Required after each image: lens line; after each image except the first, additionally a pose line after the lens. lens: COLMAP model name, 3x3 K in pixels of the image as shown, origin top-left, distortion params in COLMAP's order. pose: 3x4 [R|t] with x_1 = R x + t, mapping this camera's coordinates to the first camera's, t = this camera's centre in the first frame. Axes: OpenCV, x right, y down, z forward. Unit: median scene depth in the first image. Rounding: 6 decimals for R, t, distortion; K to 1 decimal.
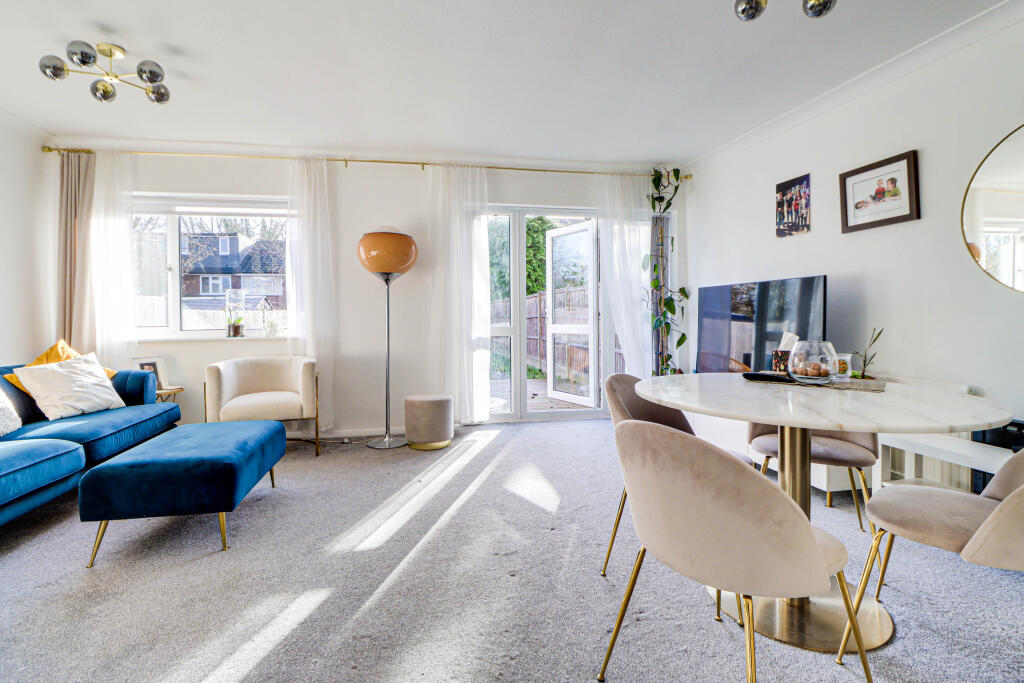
lens RADIAL K [[478.3, 0, 497.8], [0, 478.3, 316.4], [0, 0, 1]] dist [-0.000507, -0.002286]
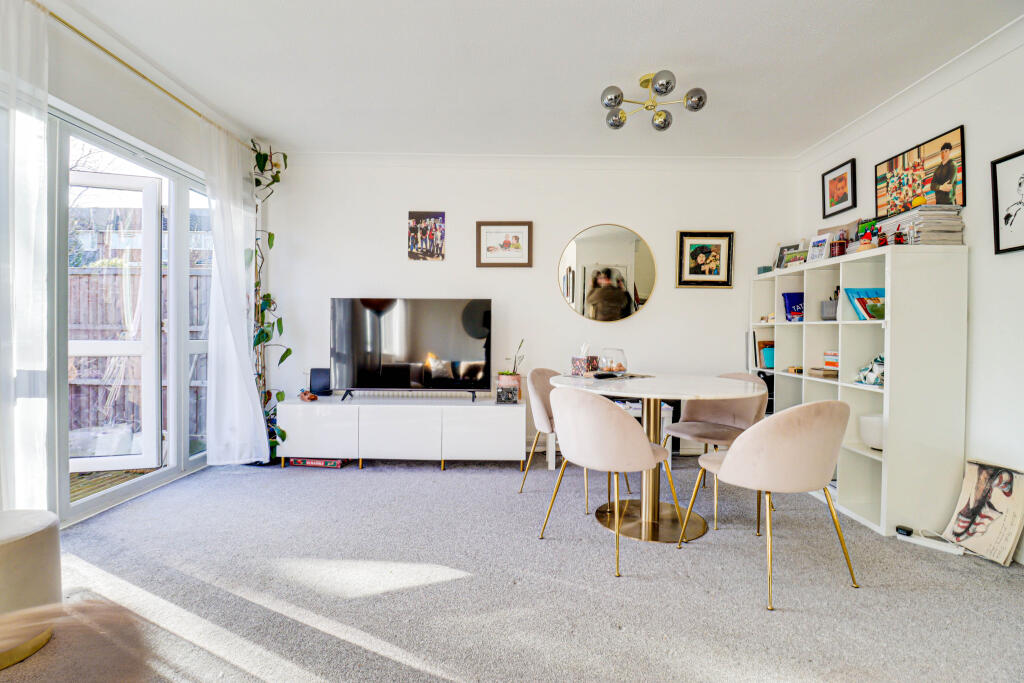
lens RADIAL K [[478.3, 0, 505.1], [0, 478.3, 333.2], [0, 0, 1]] dist [-0.000507, -0.002286]
pose [[0.214030, -0.004819, 0.976815, -0.491607], [-0.008237, 0.999943, 0.006738, -0.001775], [-0.976792, -0.009489, 0.213978, 0.581097]]
